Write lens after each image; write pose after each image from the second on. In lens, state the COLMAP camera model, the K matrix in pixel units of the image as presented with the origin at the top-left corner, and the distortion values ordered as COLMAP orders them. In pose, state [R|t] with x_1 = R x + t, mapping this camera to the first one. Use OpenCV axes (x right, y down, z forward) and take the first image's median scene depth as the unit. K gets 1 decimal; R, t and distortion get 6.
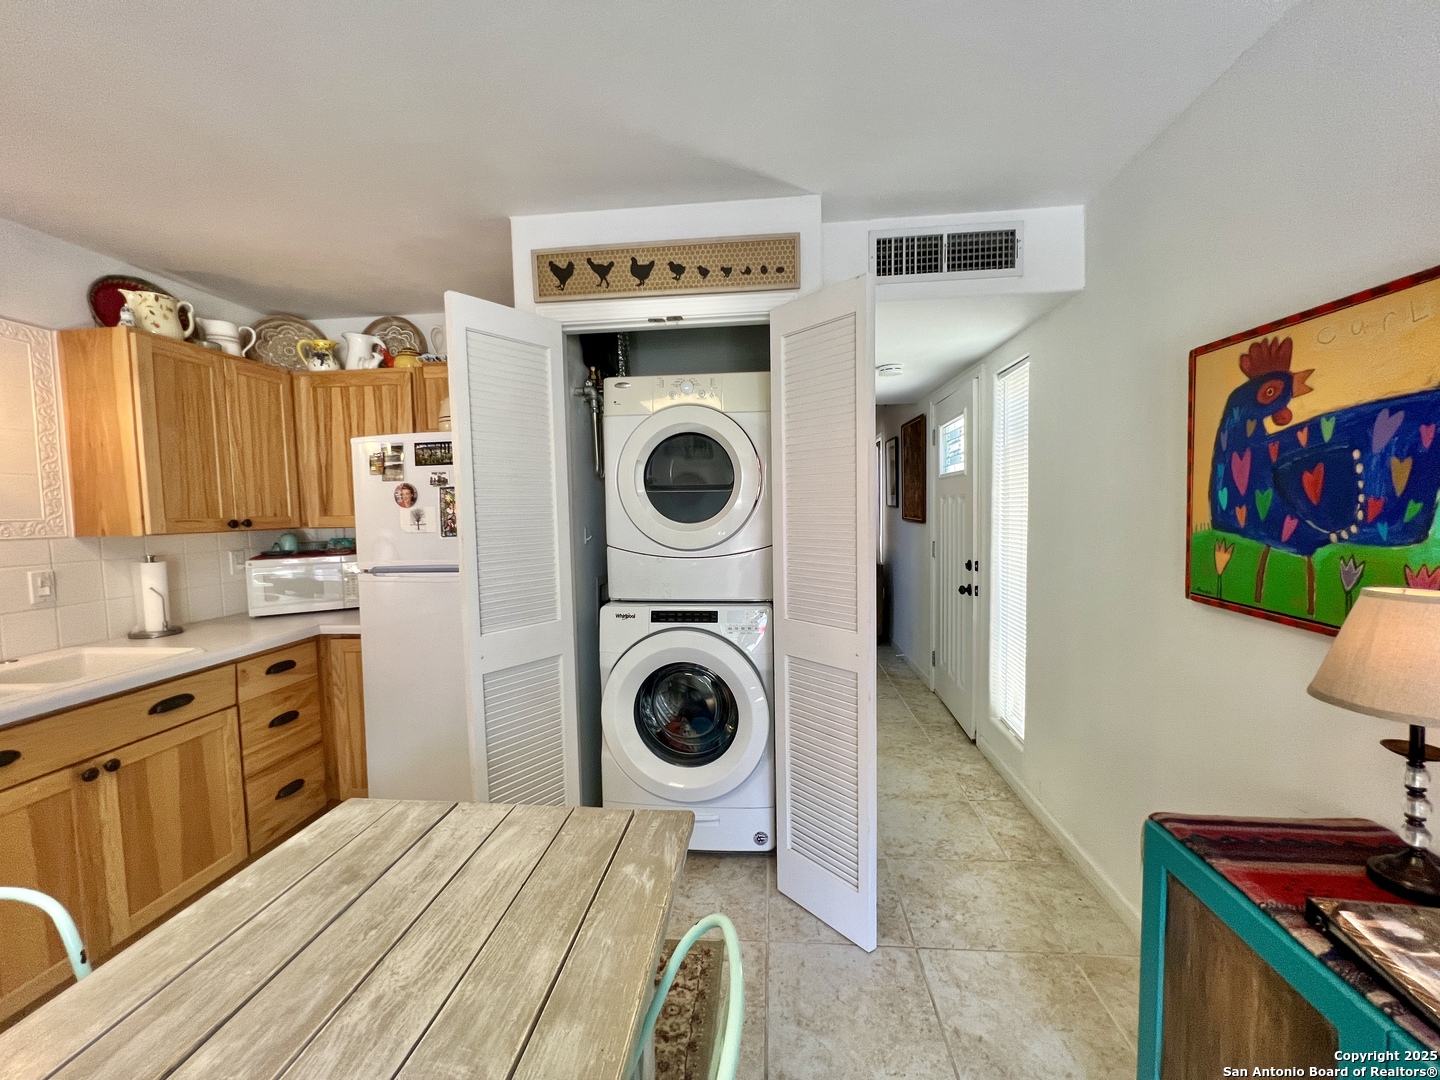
lens RADIAL K [[579.4, 0, 723.0], [0, 579.4, 543.1], [0, 0, 1]] dist [-0.006019, 0.000062]
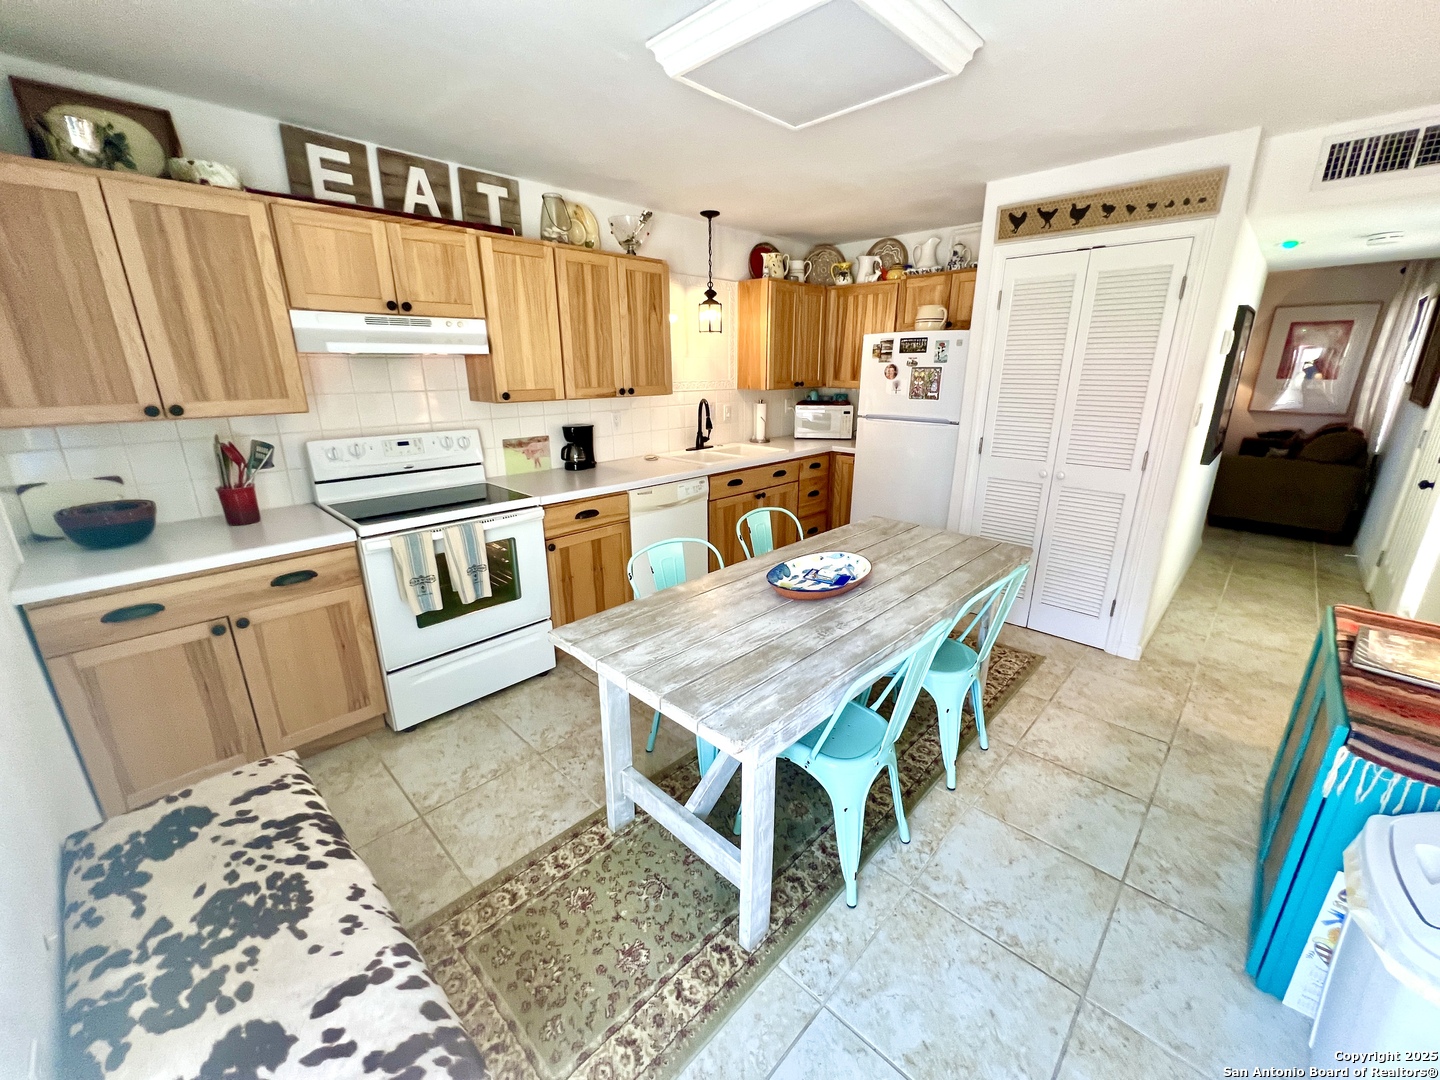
lens RADIAL K [[579.4, 0, 721.3], [0, 579.4, 546.6], [0, 0, 1]] dist [-0.006019, 0.000062]
pose [[0.780278, 0.207194, -0.590116, 0.153010], [-0.053733, 0.962252, 0.266804, -0.016116], [0.623120, -0.176472, 0.761957, -0.651462]]
